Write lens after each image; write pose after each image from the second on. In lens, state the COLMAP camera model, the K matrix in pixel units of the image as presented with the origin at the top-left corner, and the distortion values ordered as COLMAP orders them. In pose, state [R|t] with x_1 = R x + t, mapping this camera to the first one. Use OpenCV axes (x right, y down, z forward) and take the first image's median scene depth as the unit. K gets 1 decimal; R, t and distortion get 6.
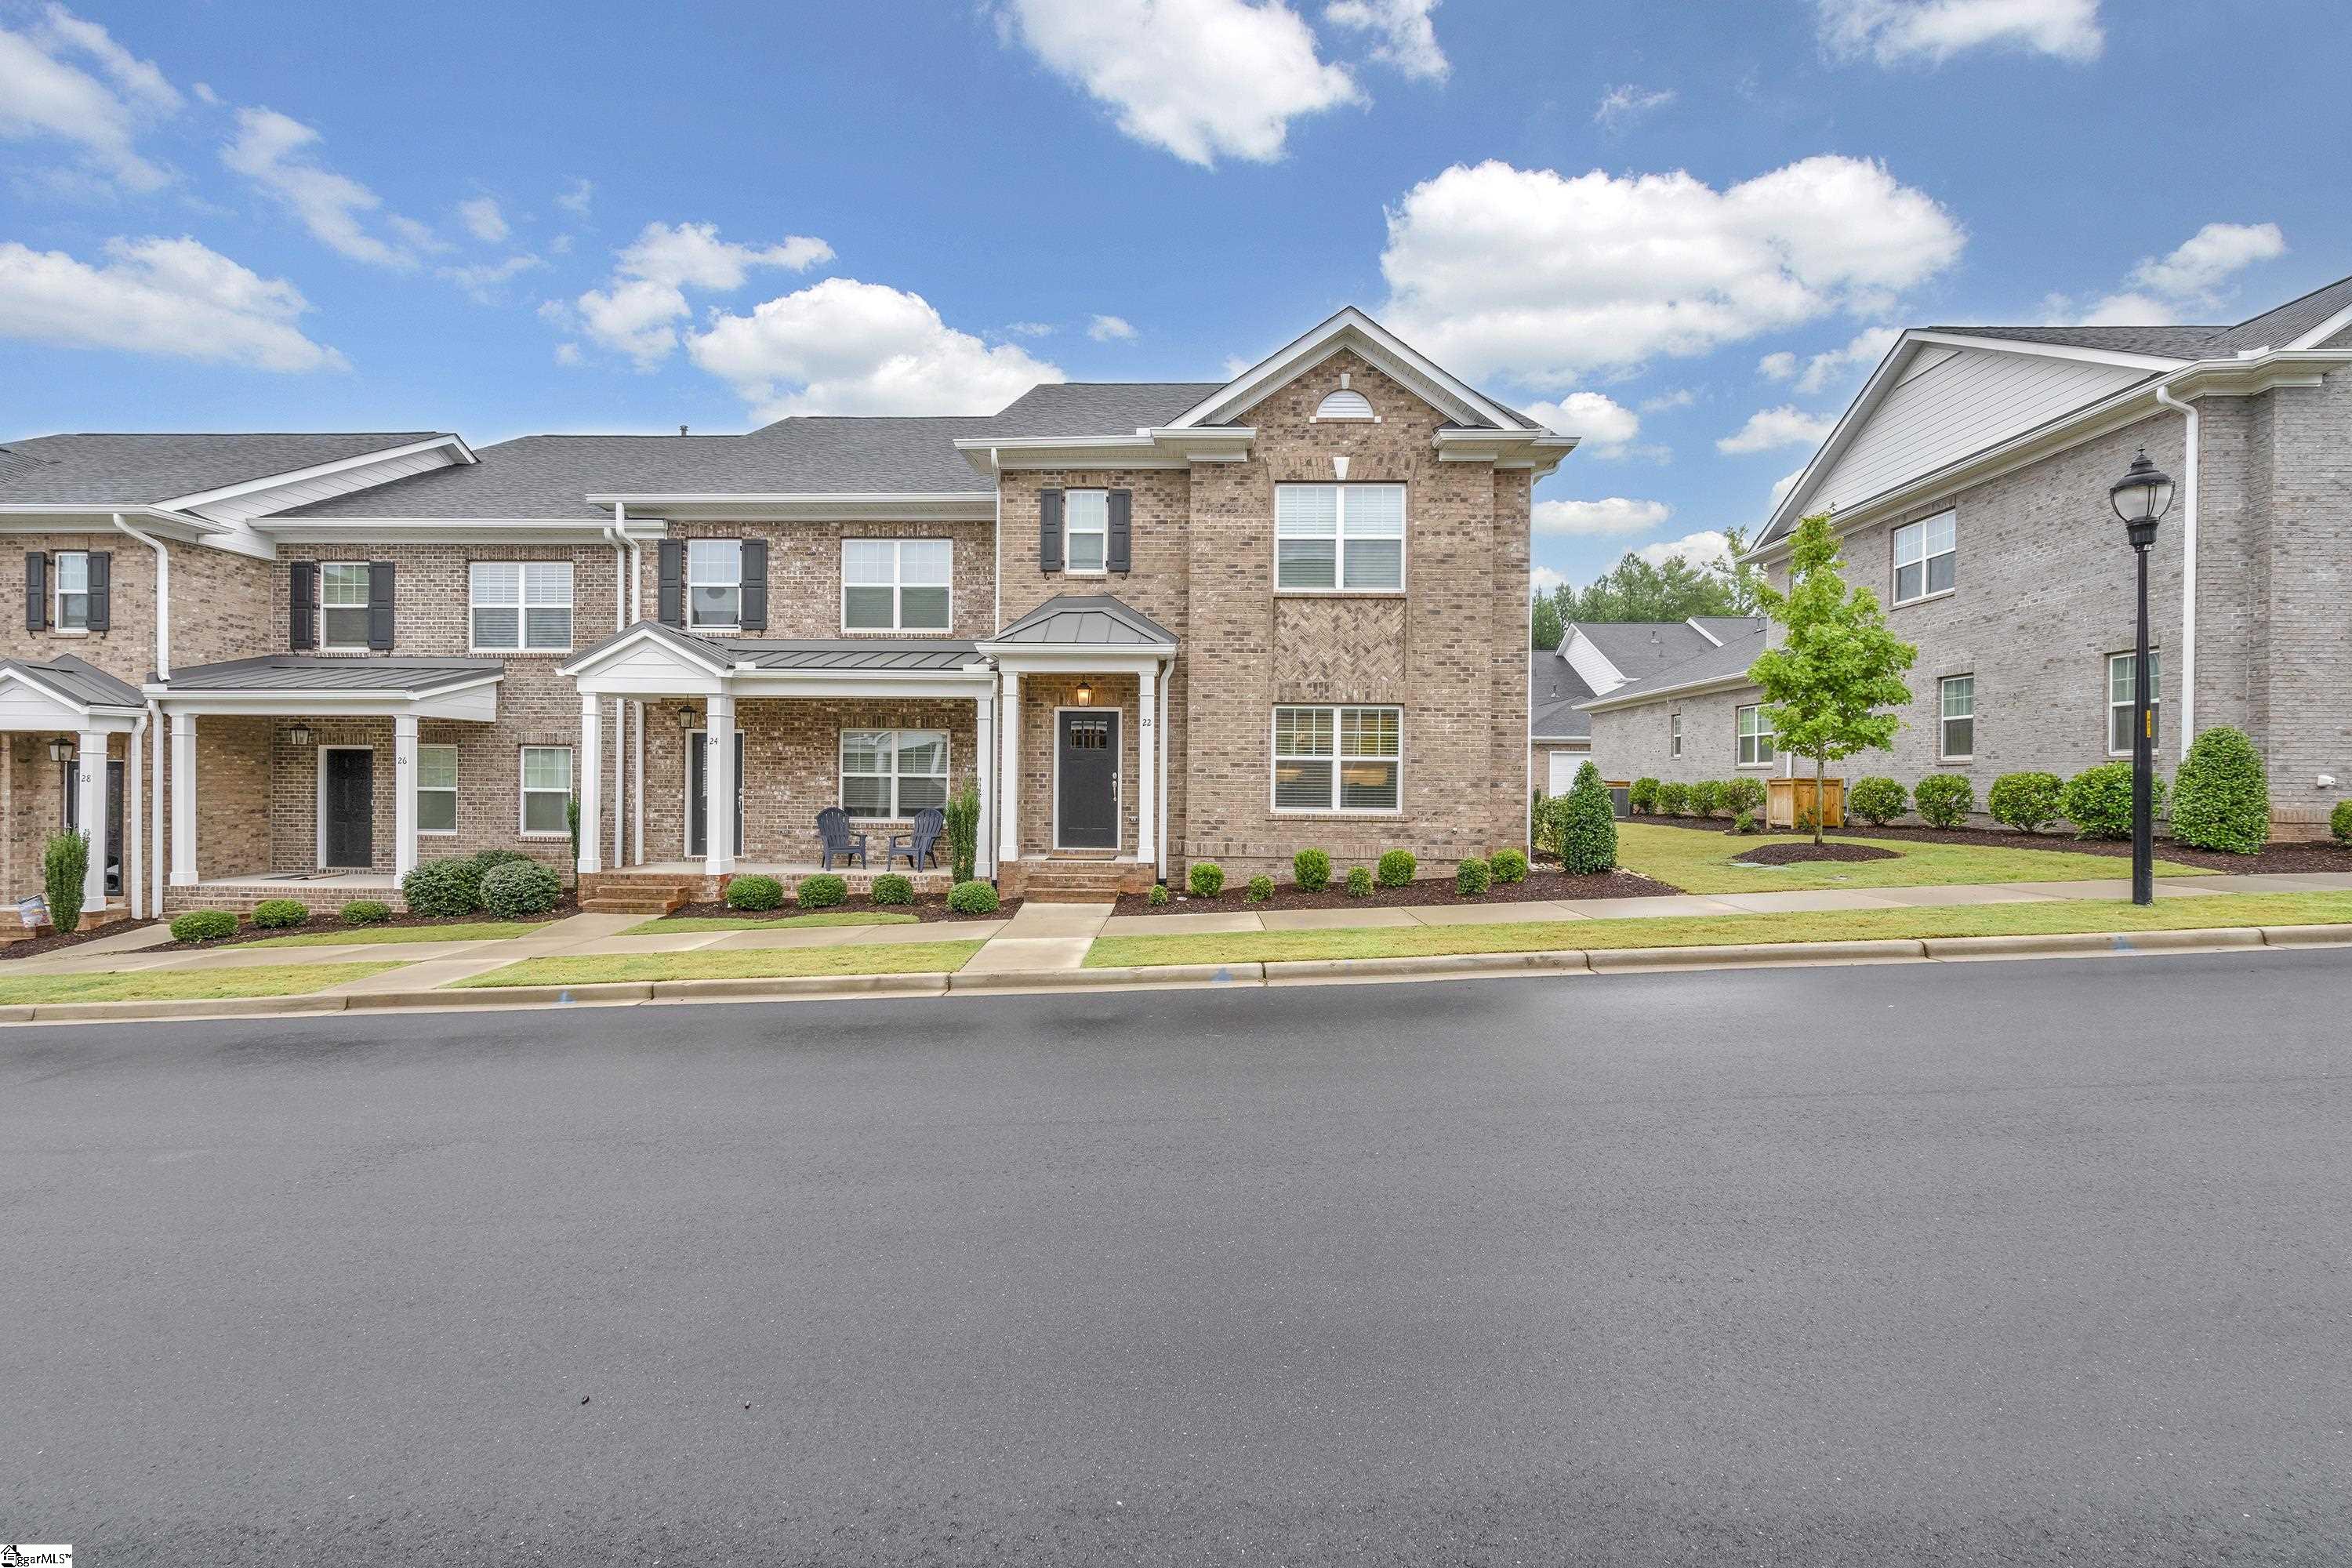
lens RADIAL K [[1065.0, 0, 1167.7], [0, 1065.0, 783.7], [0, 0, 1]] dist [-0.002270, 0.001003]
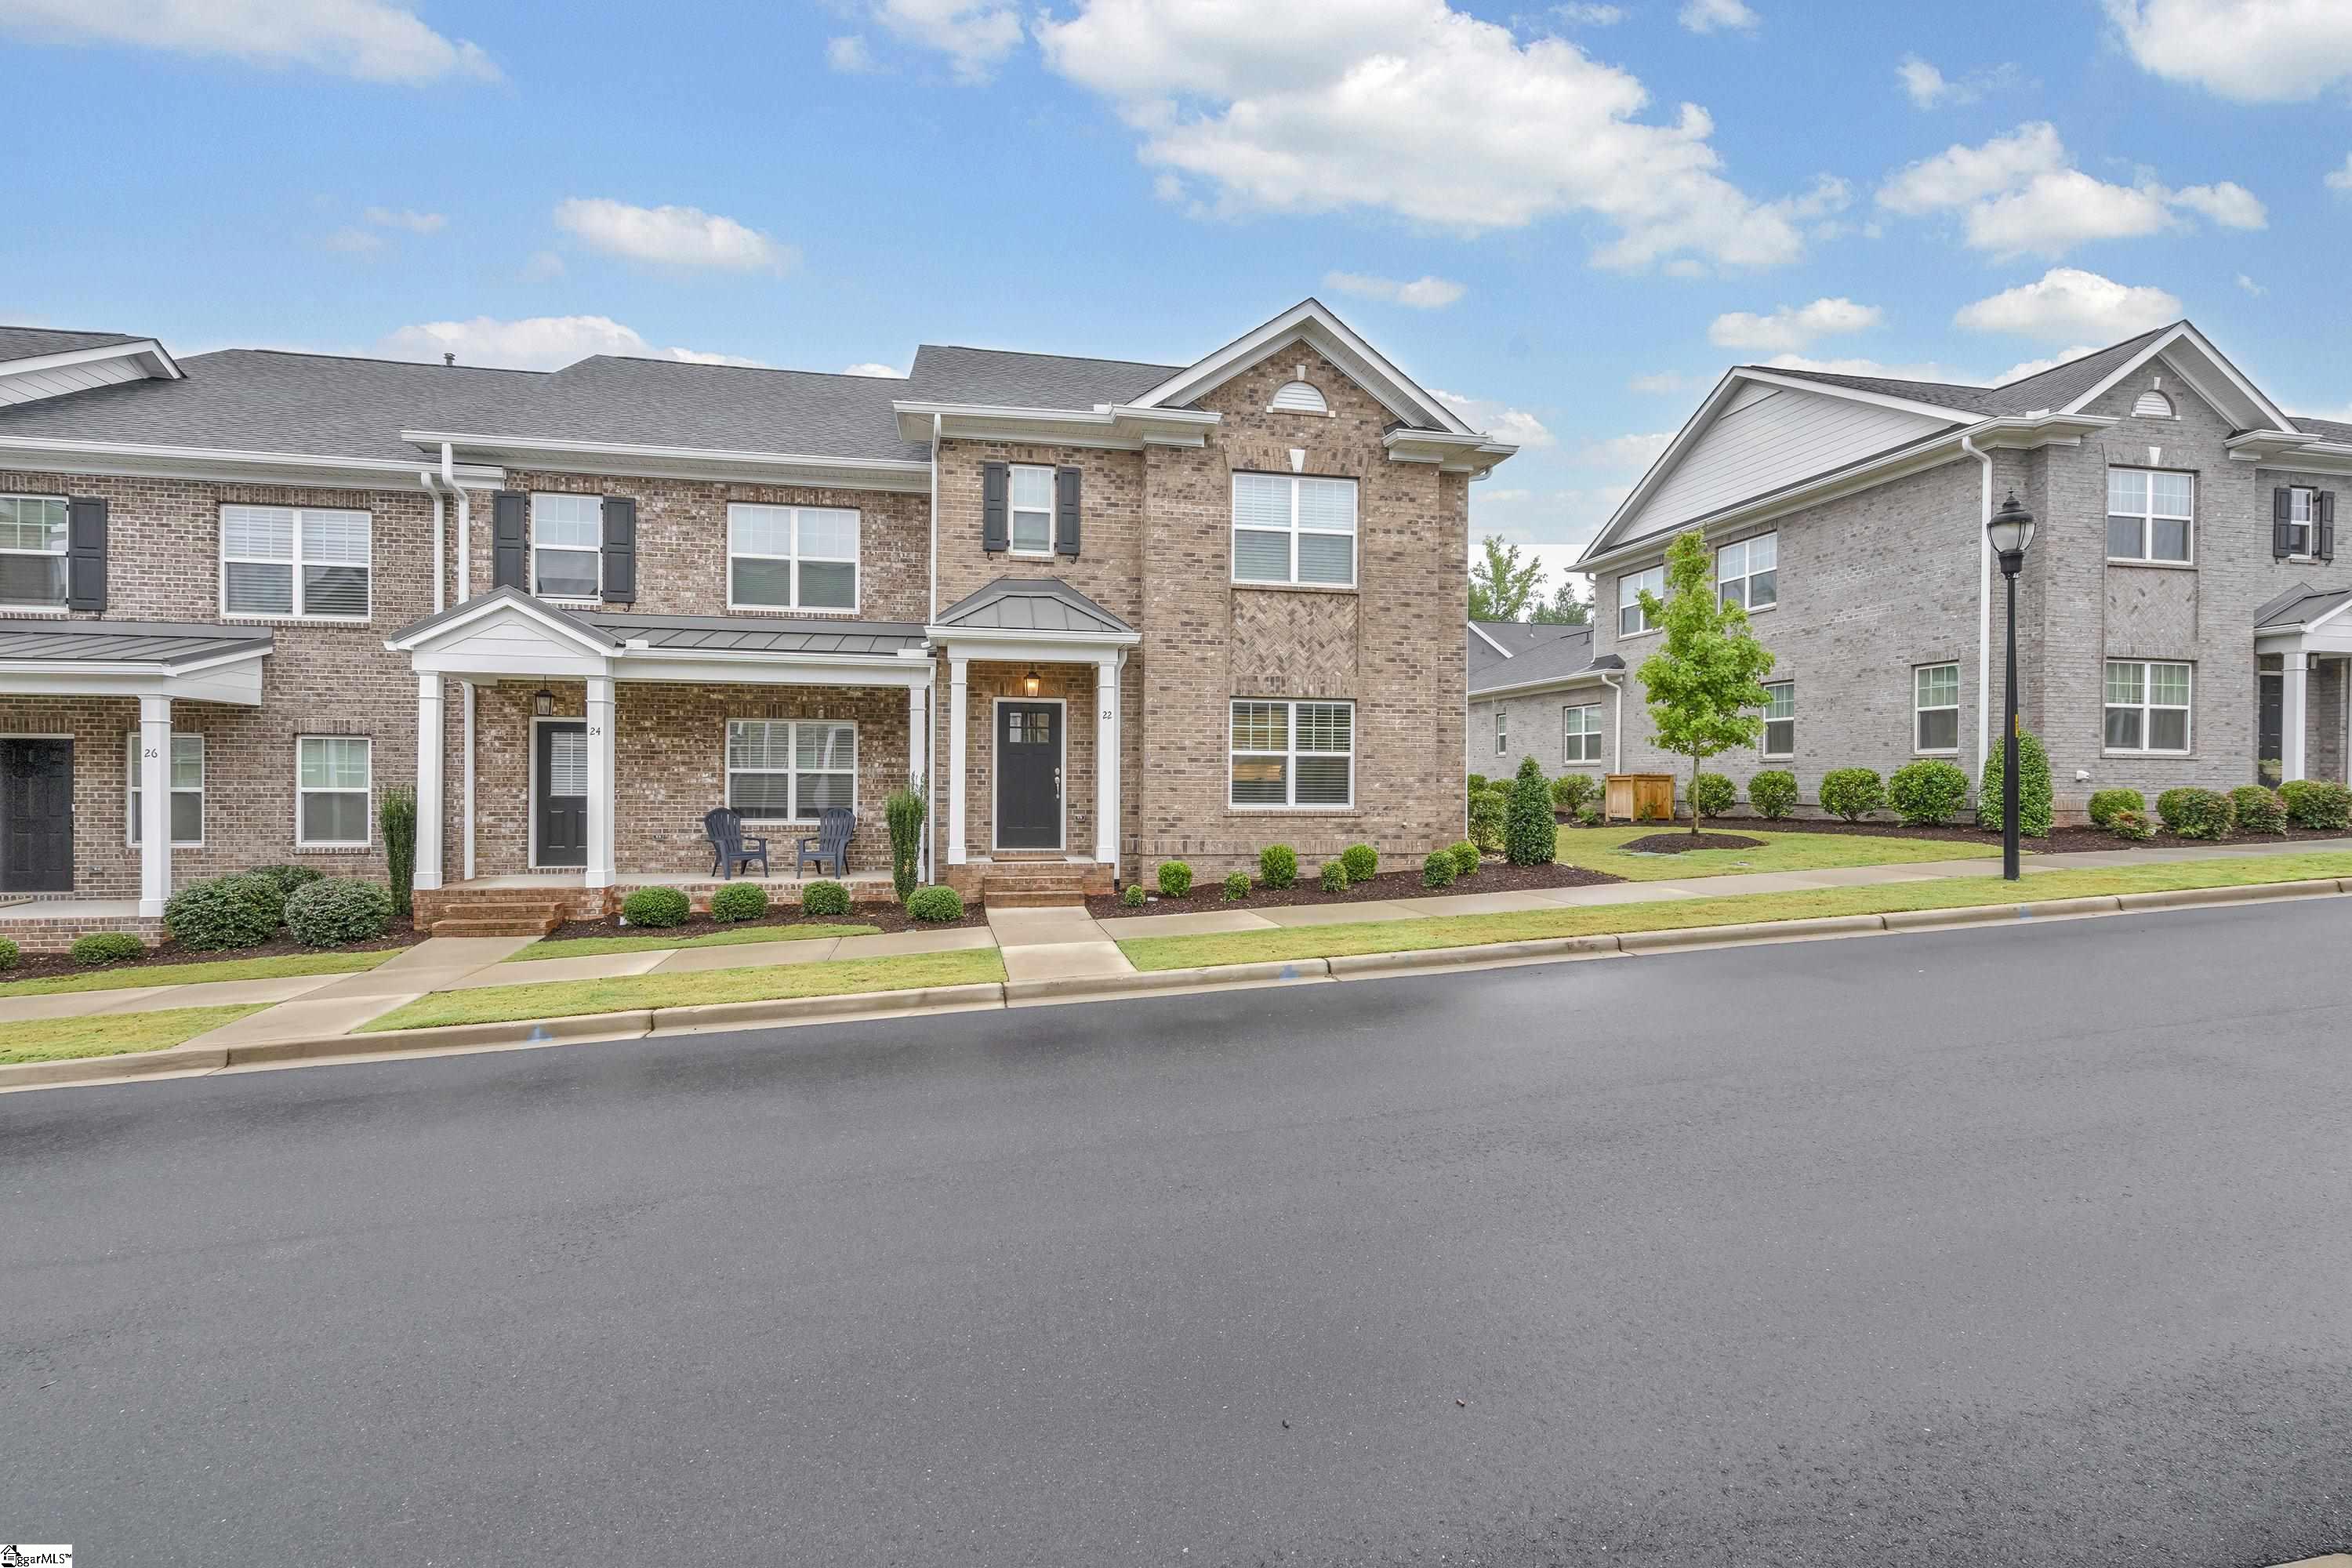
lens RADIAL K [[1119.7, 0, 1181.0], [0, 1119.7, 785.9], [0, 0, 1]] dist [0.001767, 0.000113]
pose [[0.970755, -0.003701, 0.240045, -0.187132], [0.003038, 0.999990, 0.003134, 0.002503], [-0.240055, -0.002314, 0.970757, 0.013861]]
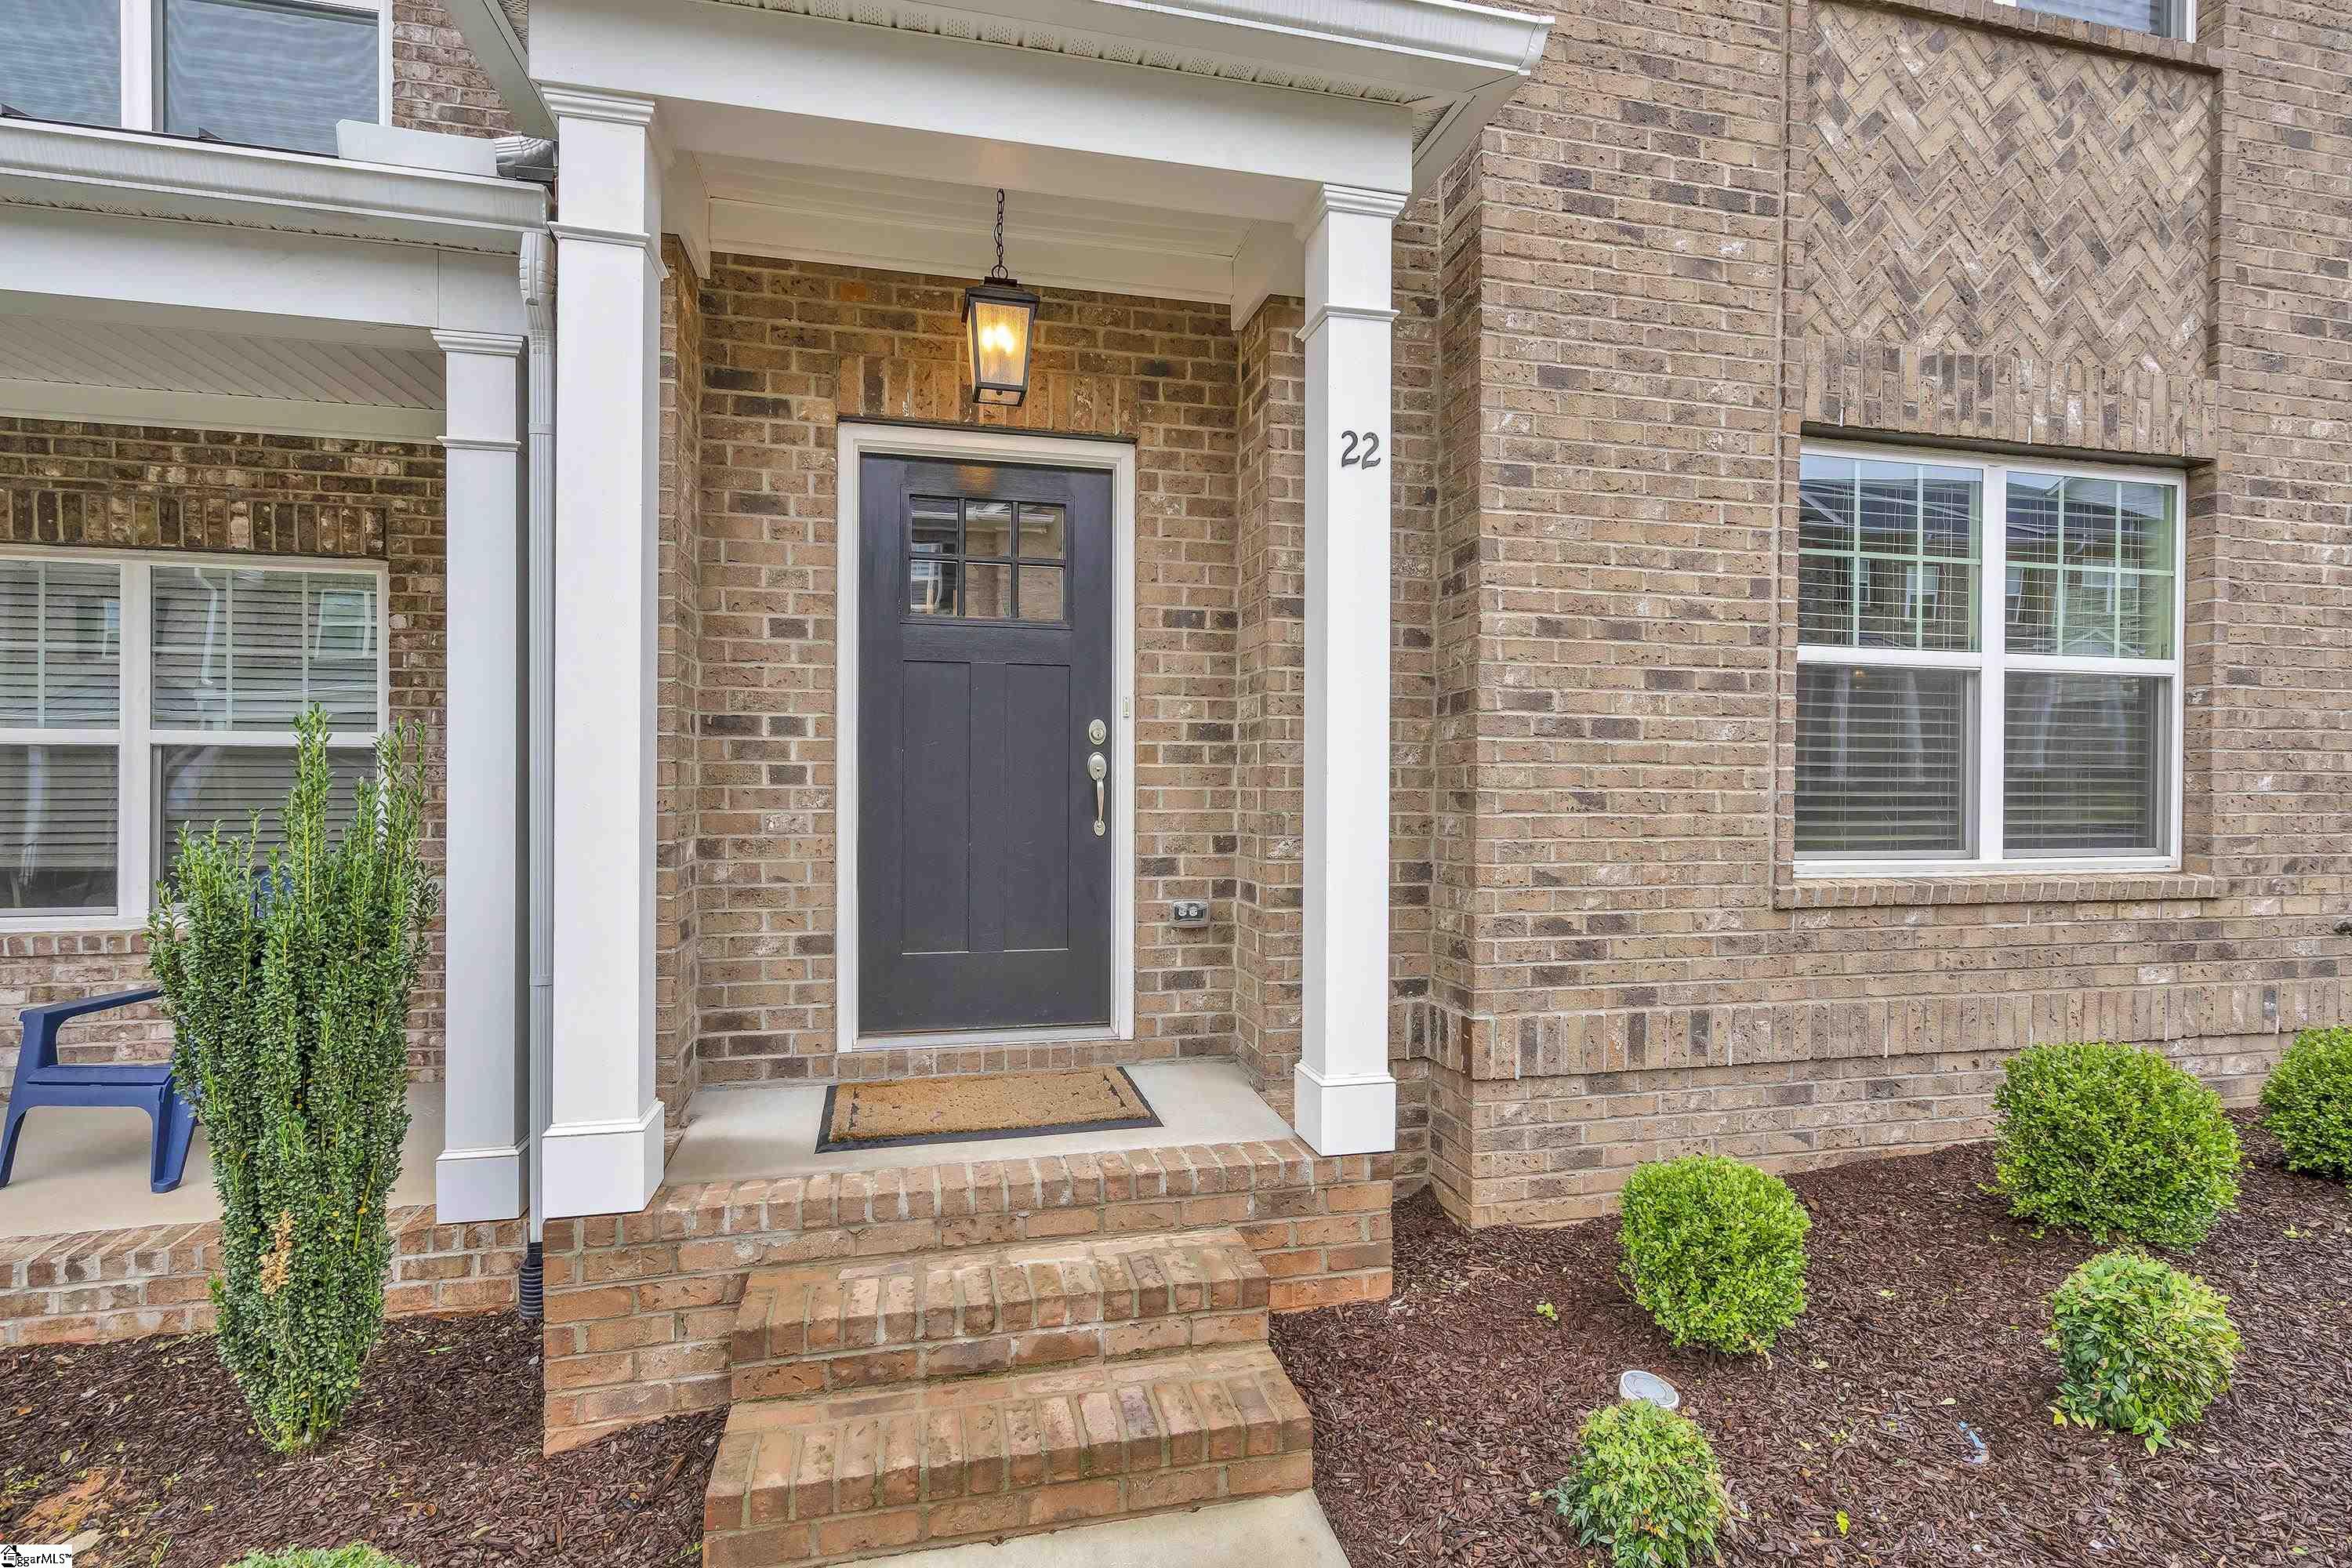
lens RADIAL K [[1119.7, 0, 1181.0], [0, 1119.7, 785.9], [0, 0, 1]] dist [0.001767, 0.000113]
pose [[0.962888, -0.005905, 0.269835, -0.104047], [0.005629, 0.999983, 0.001798, 0.004679], [-0.269841, -0.000212, 0.962905, 0.772423]]
